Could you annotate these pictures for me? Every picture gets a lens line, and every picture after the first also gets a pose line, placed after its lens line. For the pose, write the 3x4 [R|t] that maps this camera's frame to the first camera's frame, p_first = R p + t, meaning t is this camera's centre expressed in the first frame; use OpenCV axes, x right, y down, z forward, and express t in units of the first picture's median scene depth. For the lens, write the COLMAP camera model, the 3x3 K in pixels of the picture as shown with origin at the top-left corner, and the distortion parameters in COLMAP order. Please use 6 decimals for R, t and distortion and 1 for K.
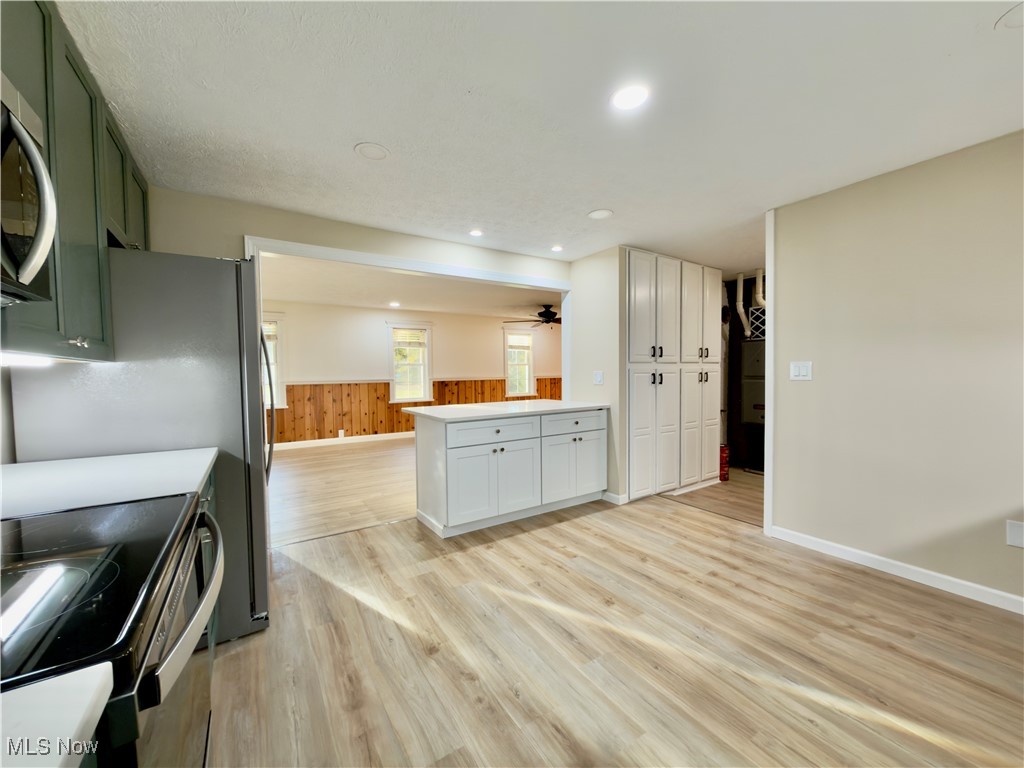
lens RADIAL K [[407.5, 0, 512.0], [0, 407.5, 384.0], [0, 0, 1]] dist [0.000361, 0.000015]
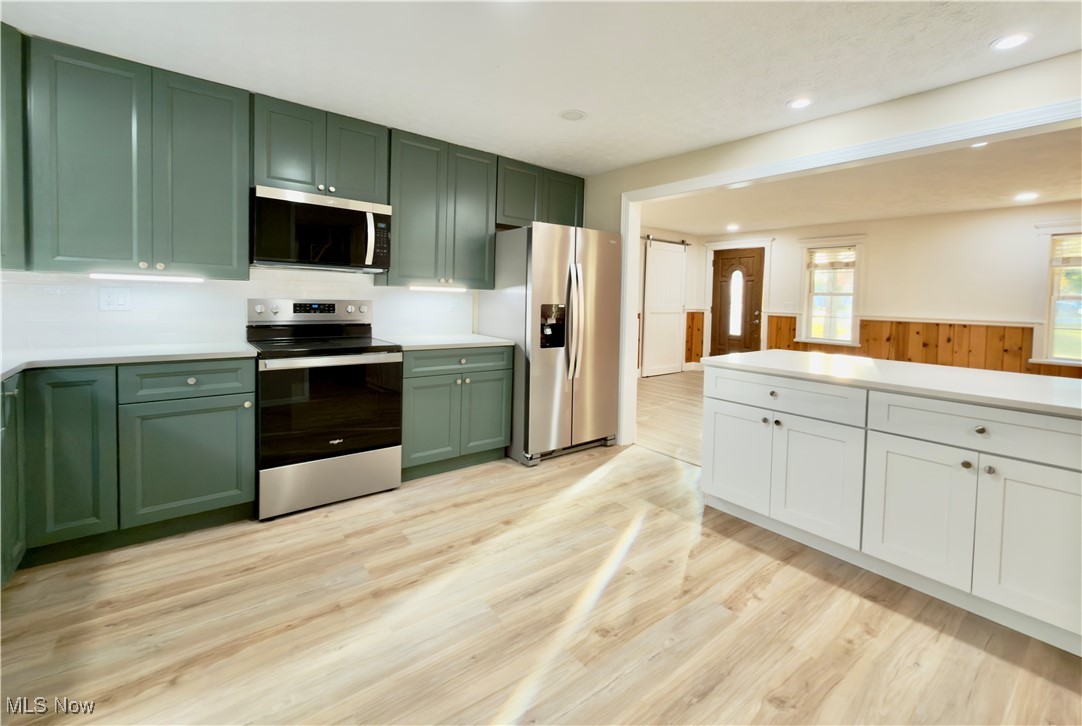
lens RADIAL K [[465.4, 0, 556.6], [0, 465.4, 312.0], [0, 0, 1]] dist [-0.000021, 0.000072]
pose [[0.112552, 0.045615, -0.992598, 0.561983], [-0.059333, 0.997472, 0.039111, -0.022812], [0.991873, 0.054492, 0.114973, 0.447703]]
